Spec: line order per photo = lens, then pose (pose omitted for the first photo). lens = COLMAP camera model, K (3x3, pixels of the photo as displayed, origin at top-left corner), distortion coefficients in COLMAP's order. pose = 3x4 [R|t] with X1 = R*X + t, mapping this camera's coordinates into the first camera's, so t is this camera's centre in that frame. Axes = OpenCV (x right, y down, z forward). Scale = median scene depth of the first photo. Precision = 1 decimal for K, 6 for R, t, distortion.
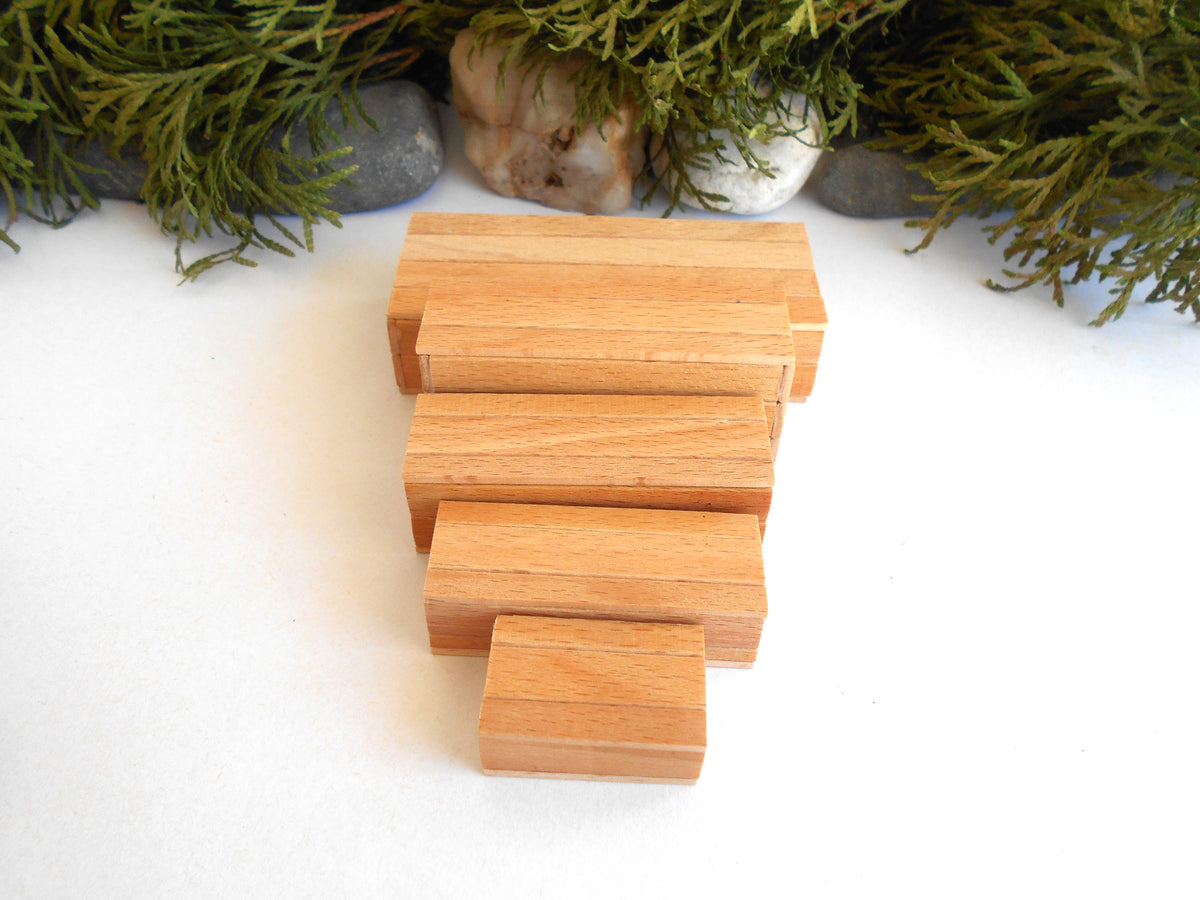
lens RADIAL K [[1025.6, 0, 601.4], [0, 1025.6, 445.5], [0, 0, 1]] dist [-0.021967, 0.006770]
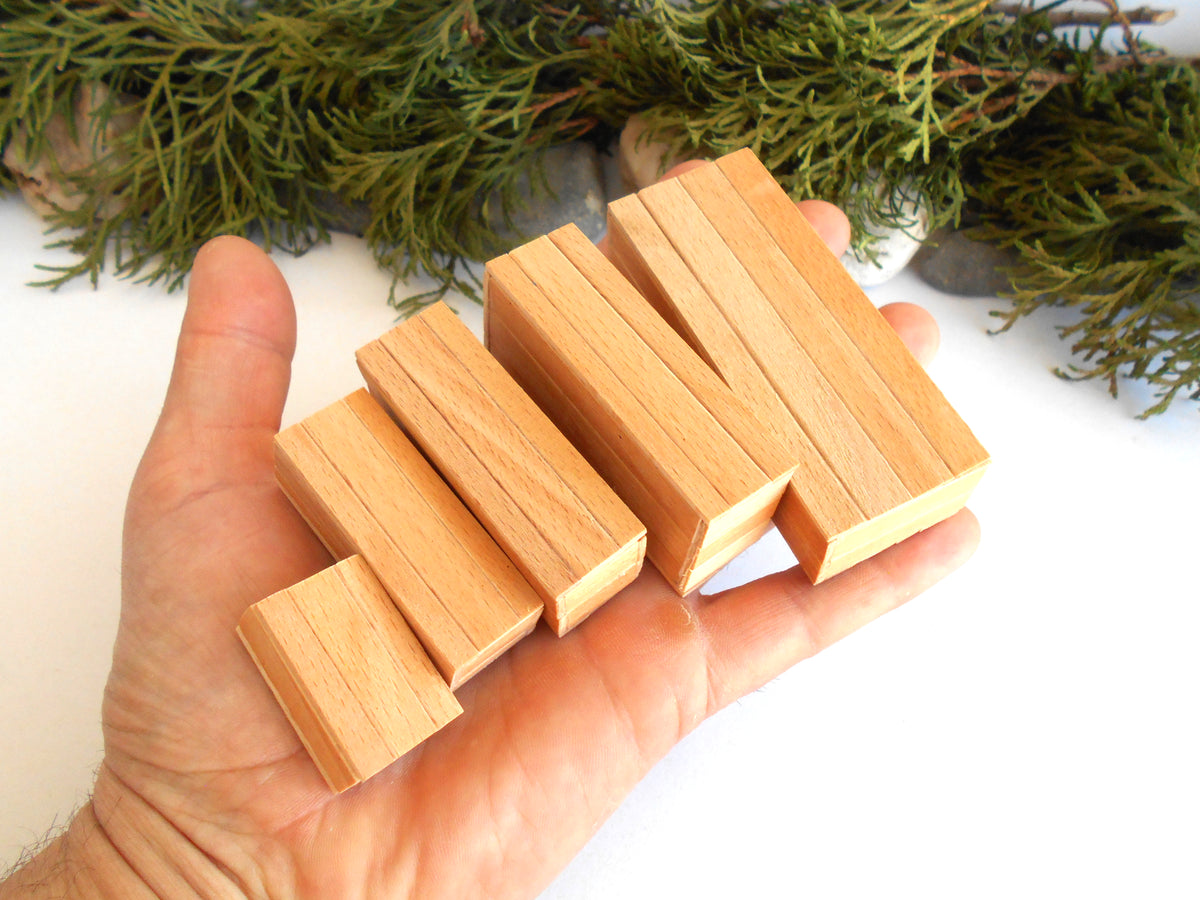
lens RADIAL K [[1025.6, 0, 601.4], [0, 1025.6, 445.5], [0, 0, 1]] dist [-0.021967, 0.006770]
pose [[0.991420, 0.095398, -0.089362, -0.029295], [-0.086362, 0.991228, 0.100039, -0.144418], [0.098122, -0.091464, 0.990962, -0.236604]]
